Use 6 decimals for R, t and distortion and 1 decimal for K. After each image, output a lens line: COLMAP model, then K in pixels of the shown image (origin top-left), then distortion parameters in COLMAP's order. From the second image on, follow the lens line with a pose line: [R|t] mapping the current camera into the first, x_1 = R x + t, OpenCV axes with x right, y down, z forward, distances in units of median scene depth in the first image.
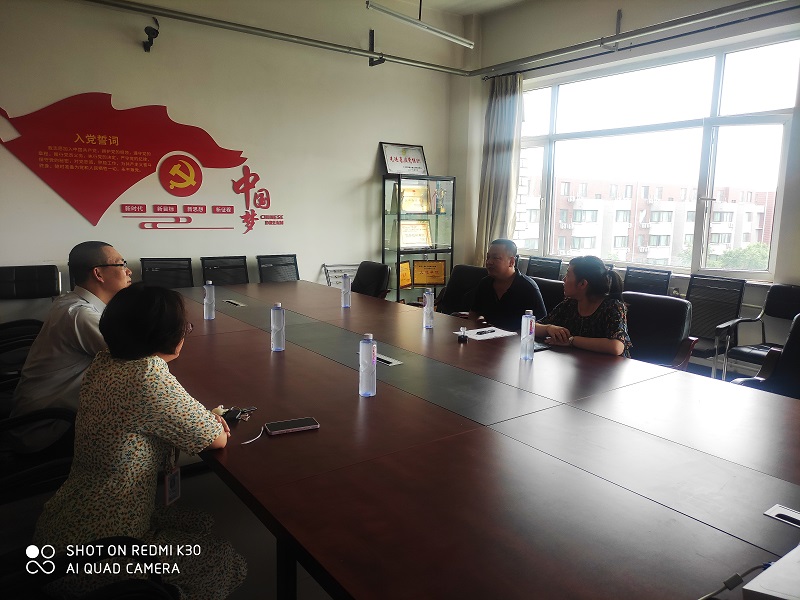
lens RADIAL K [[588.1, 0, 400.0], [0, 588.1, 300.0], [0, 0, 1]] dist [0.001844, -0.002341]
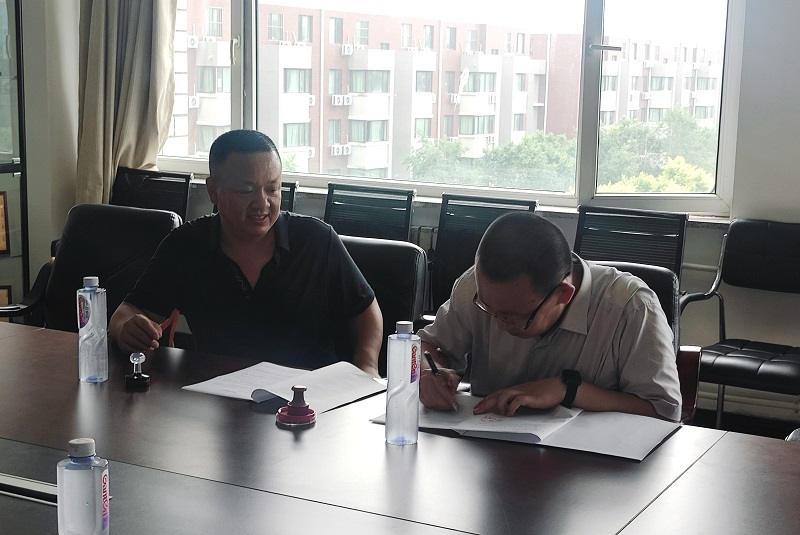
lens RADIAL K [[1311.6, 0, 400.0], [0, 1311.6, 267.5], [0, 0, 1]] dist [0.175294, -0.015597]
pose [[0.904682, -0.058429, 0.422063, -0.064177], [0.058525, 0.998205, 0.012742, -0.012585], [-0.422049, 0.013173, 0.906477, 0.076068]]
